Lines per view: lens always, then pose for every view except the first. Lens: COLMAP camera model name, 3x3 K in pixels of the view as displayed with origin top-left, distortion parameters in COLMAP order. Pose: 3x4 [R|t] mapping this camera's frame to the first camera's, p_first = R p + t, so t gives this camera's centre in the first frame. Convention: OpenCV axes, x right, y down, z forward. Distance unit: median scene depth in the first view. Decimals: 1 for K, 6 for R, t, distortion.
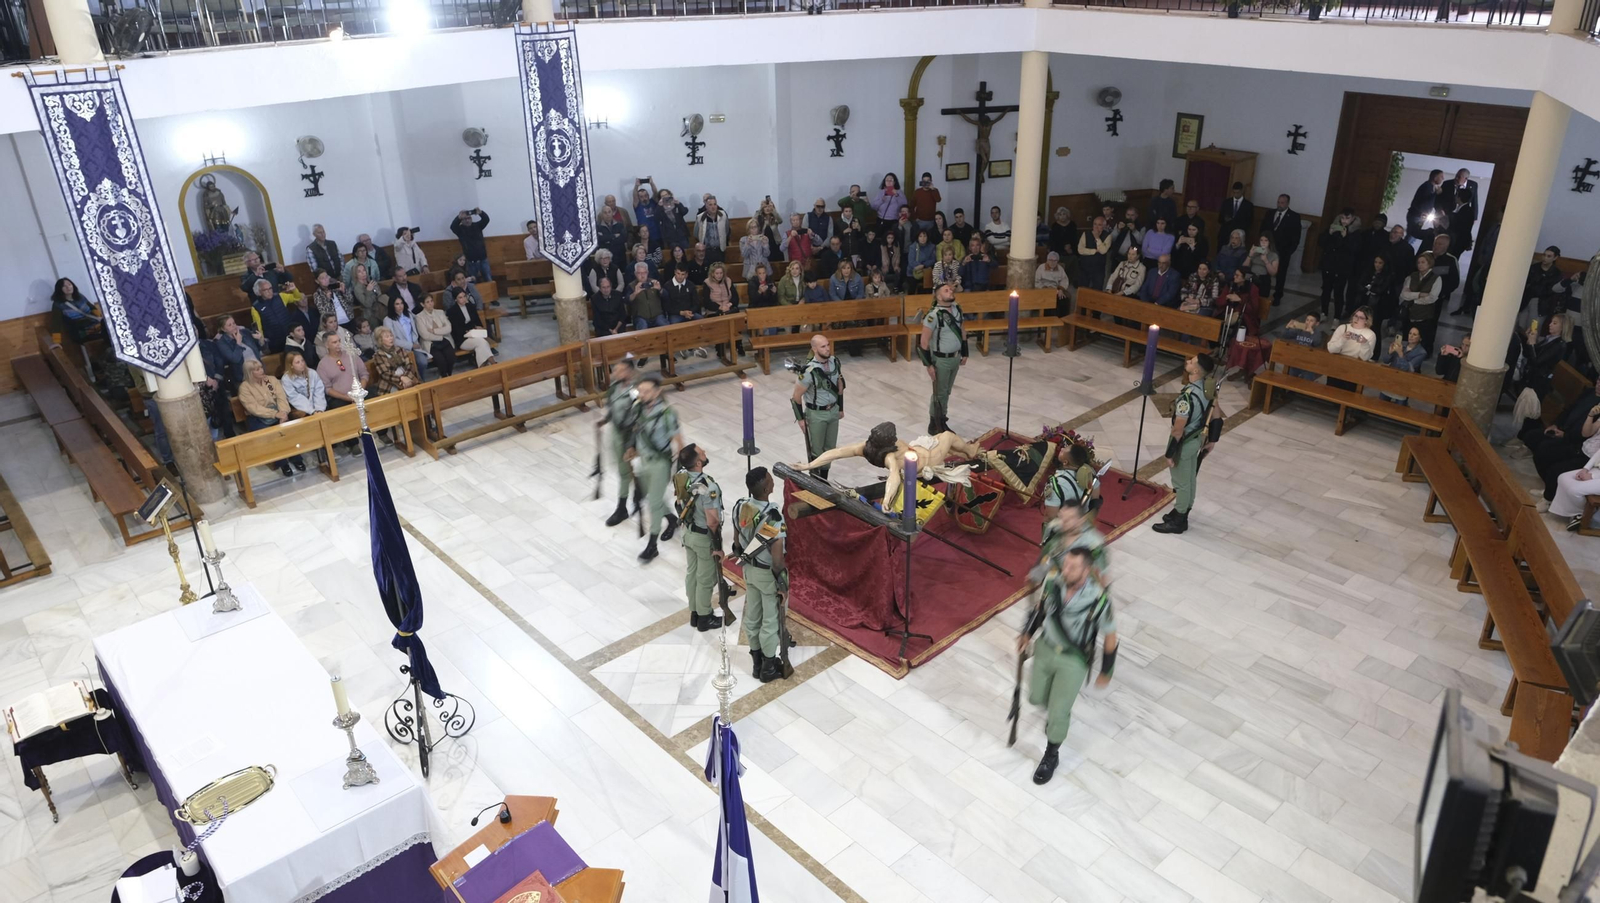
lens RADIAL K [[1075.5, 0, 803.6], [0, 1075.5, 457.3], [0, 0, 1]] dist [-0.033873, 0.012332]
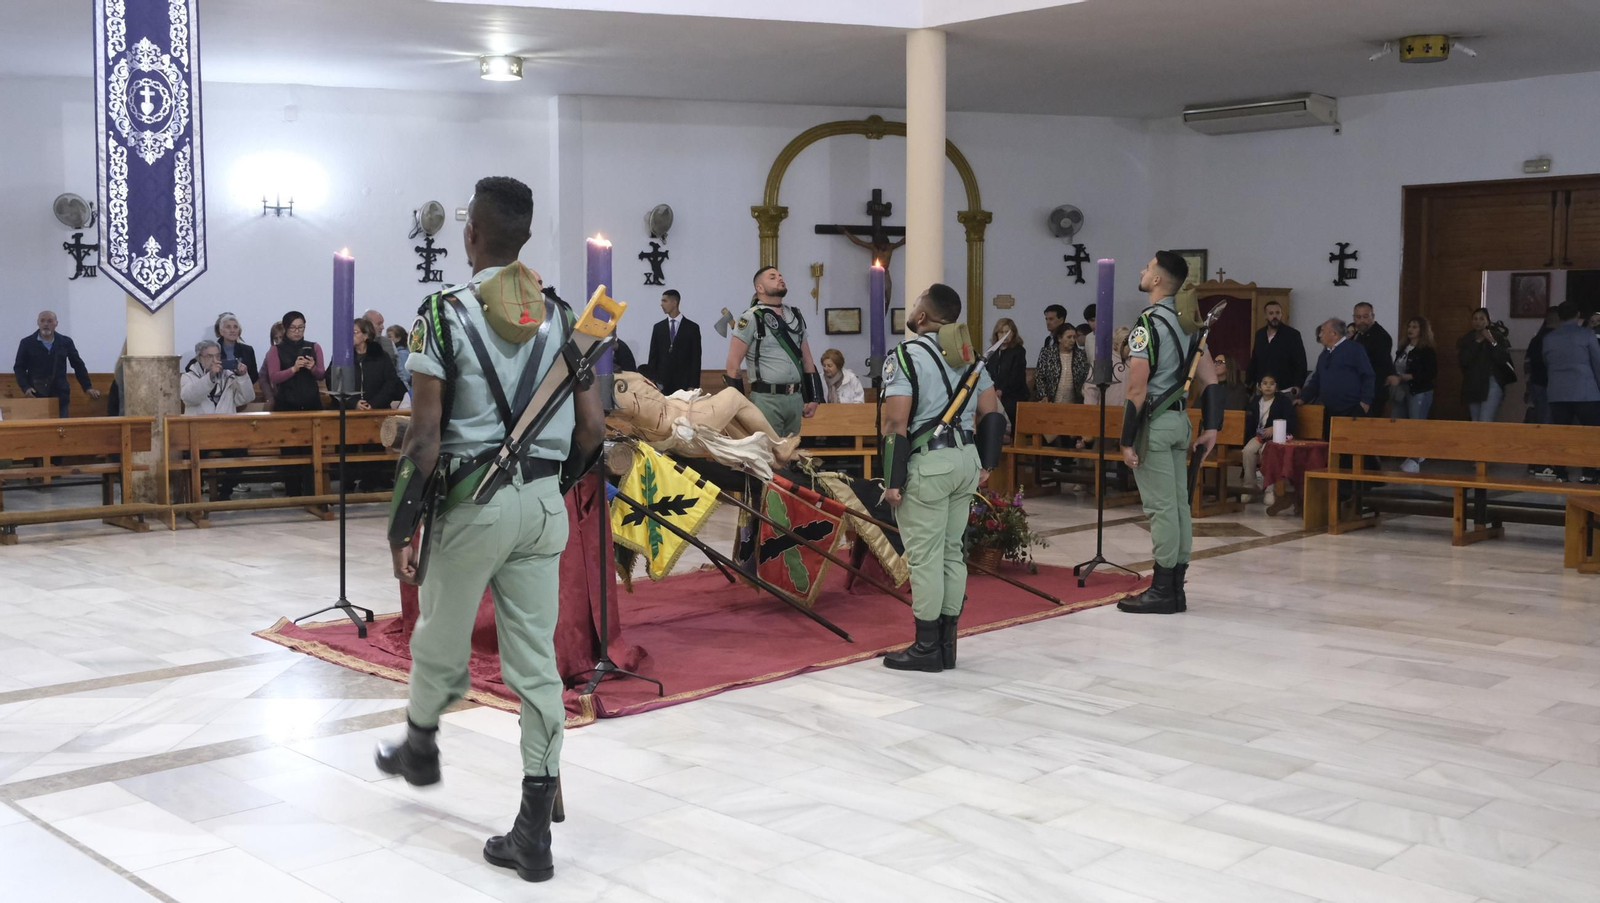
lens RADIAL K [[1563.6, 0, 802.7], [0, 1563.6, 451.4], [0, 0, 1]] dist [-0.058098, 0.086131]
pose [[0.998060, 0.016827, 0.059936, 0.069895], [0.005657, 0.934277, -0.356504, 0.160234], [-0.061996, 0.356152, 0.932369, 0.159951]]
